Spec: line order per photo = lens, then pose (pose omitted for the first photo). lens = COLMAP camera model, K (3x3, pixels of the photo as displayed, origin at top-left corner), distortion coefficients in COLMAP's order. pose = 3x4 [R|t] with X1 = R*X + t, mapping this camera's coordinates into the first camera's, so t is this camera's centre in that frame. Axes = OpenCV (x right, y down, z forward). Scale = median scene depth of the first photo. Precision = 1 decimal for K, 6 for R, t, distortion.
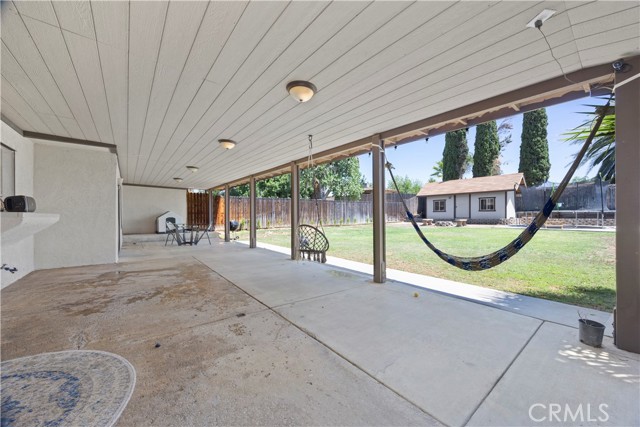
lens RADIAL K [[246.0, 0, 319.5], [0, 246.0, 215.3], [0, 0, 1]] dist [0.001869, 0.000369]
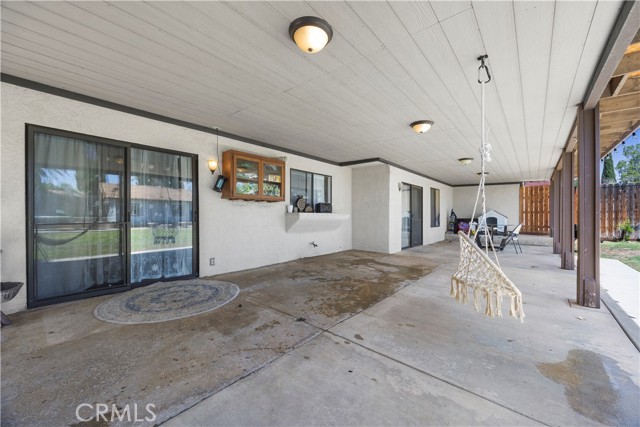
lens RADIAL K [[246.0, 0, 319.5], [0, 246.0, 214.8], [0, 0, 1]] dist [0.001869, 0.000369]
pose [[0.197334, 0.003007, -0.980332, 0.088306], [-0.002218, 0.999994, 0.002621, -0.000335], [0.980334, 0.001657, 0.197340, 0.124779]]
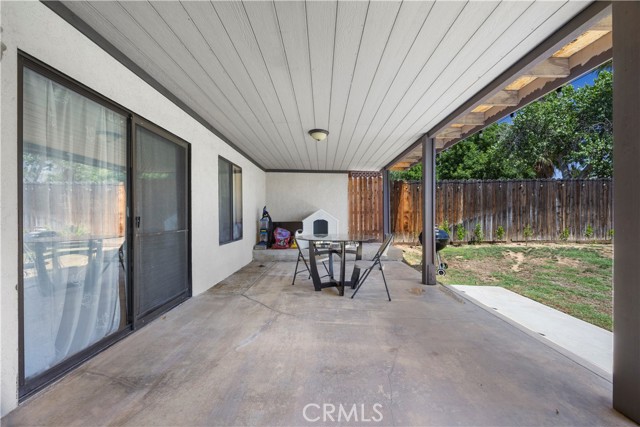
lens RADIAL K [[246.0, 0, 326.5], [0, 246.0, 214.3], [0, 0, 1]] dist [0.001869, 0.000369]
pose [[0.801593, -0.002276, -0.597866, -0.150884], [-0.000243, 0.999991, -0.004132, -0.000392], [0.597870, 0.003458, 0.801586, 0.327477]]
